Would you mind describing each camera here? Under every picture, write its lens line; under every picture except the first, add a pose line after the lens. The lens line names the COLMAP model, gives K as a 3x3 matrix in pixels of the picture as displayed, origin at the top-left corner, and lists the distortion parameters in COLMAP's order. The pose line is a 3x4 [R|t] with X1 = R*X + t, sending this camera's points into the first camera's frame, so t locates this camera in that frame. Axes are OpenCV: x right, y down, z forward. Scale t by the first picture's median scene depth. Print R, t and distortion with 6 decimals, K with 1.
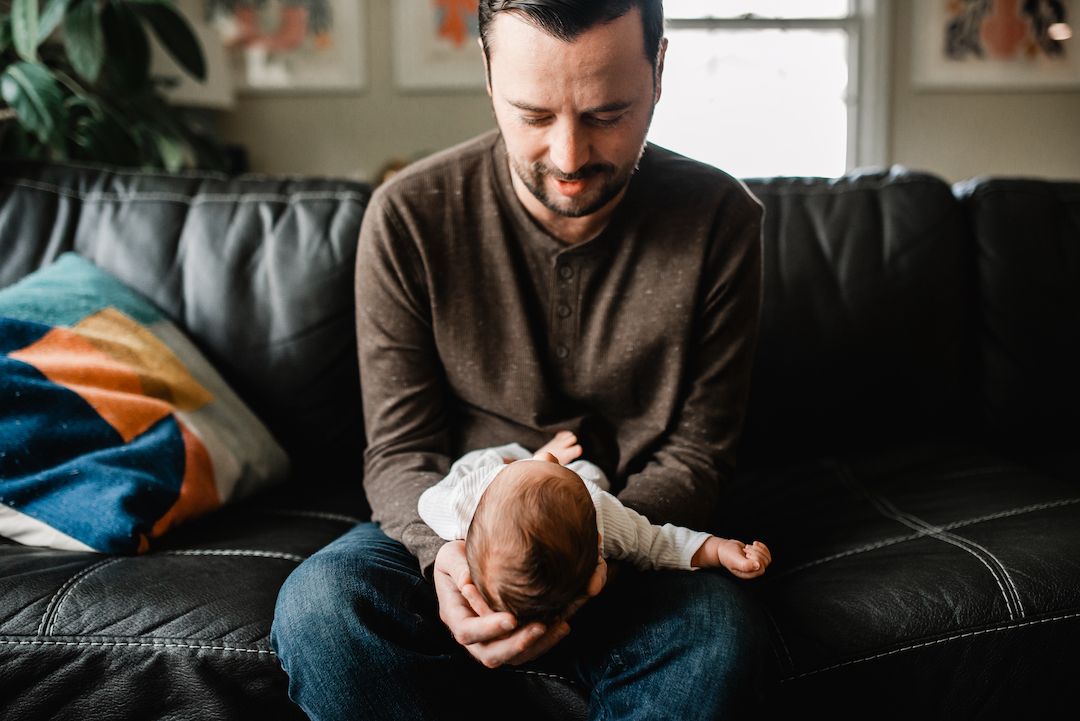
lens RADIAL K [[1020.6, 0, 542.8], [0, 1020.6, 328.5], [0, 0, 1]] dist [-0.033175, 0.000000]
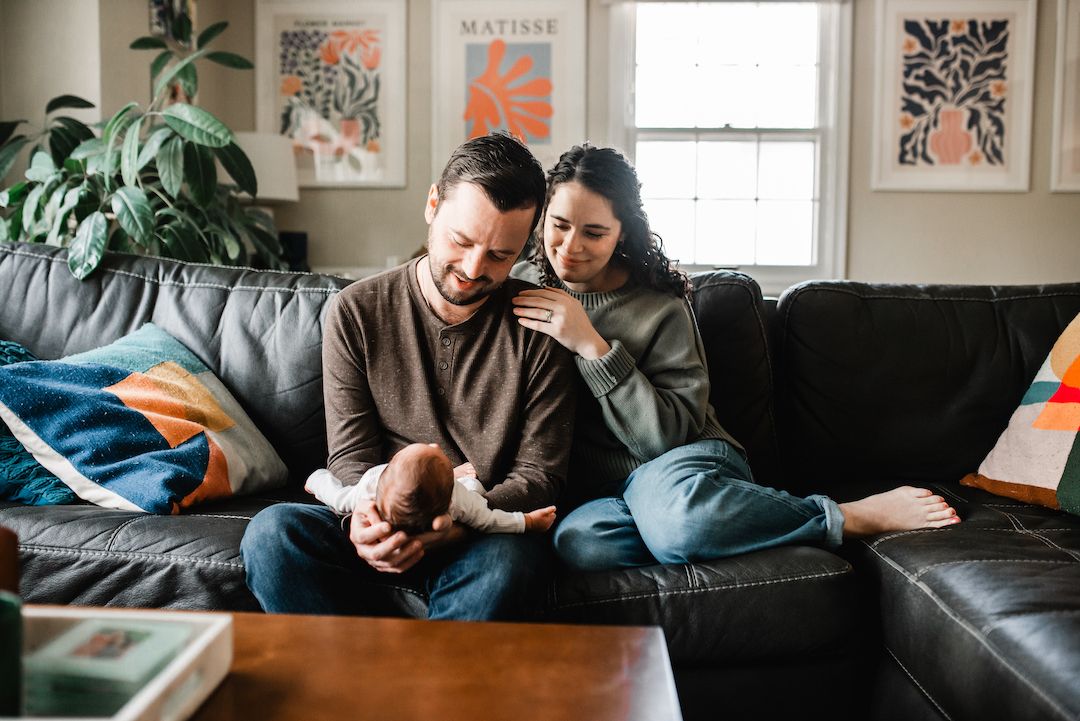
lens RADIAL K [[1020.6, 0, 515.9], [0, 1020.6, 328.3], [0, 0, 1]] dist [-0.033175, 0.000000]
pose [[0.993146, 0.017426, -0.115571, 0.278354], [-0.026000, 0.996985, -0.073106, 0.031422], [0.113949, 0.075610, 0.990605, -0.471076]]
